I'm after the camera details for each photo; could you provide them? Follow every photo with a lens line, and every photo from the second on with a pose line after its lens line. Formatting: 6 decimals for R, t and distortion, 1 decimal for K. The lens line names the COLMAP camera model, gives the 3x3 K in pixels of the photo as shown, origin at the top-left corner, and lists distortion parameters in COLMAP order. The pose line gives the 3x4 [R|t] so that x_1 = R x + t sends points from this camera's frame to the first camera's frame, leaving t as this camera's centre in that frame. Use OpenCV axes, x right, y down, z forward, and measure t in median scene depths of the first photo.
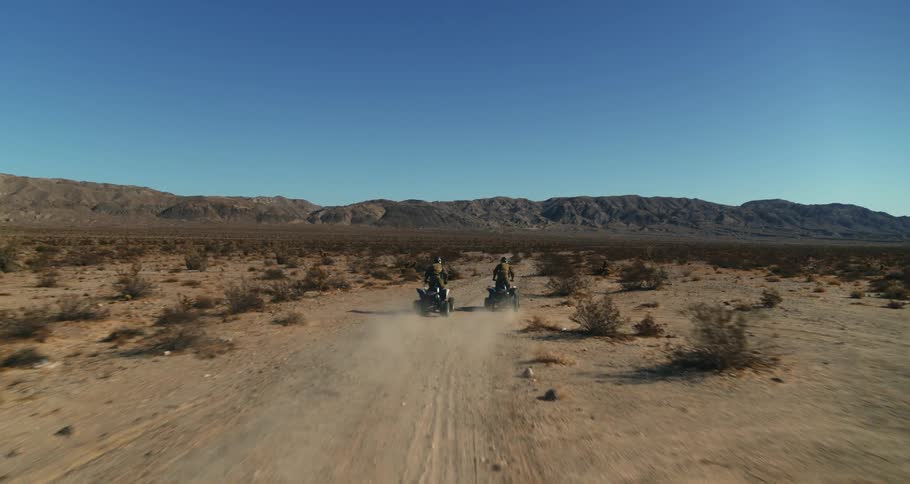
lens RADIAL K [[623.6, 0, 454.2], [0, 623.6, 253.0], [0, 0, 1]] dist [-0.107229, 0.070529]
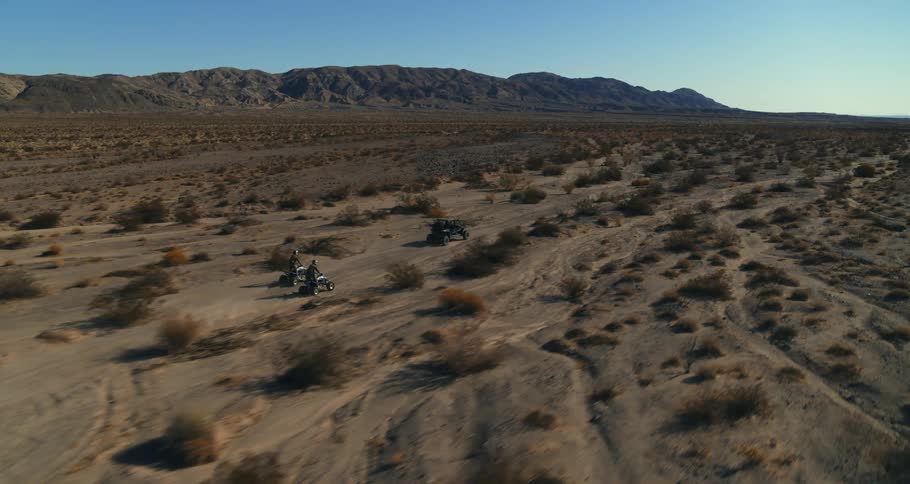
lens RADIAL K [[623.6, 0, 454.2], [0, 623.6, 253.0], [0, 0, 1]] dist [-0.107229, 0.070529]
pose [[0.929304, -0.097520, 0.356207, 0.054090], [0.028723, 0.980671, 0.193547, -0.004518], [-0.368197, -0.169632, 0.914142, 0.197088]]
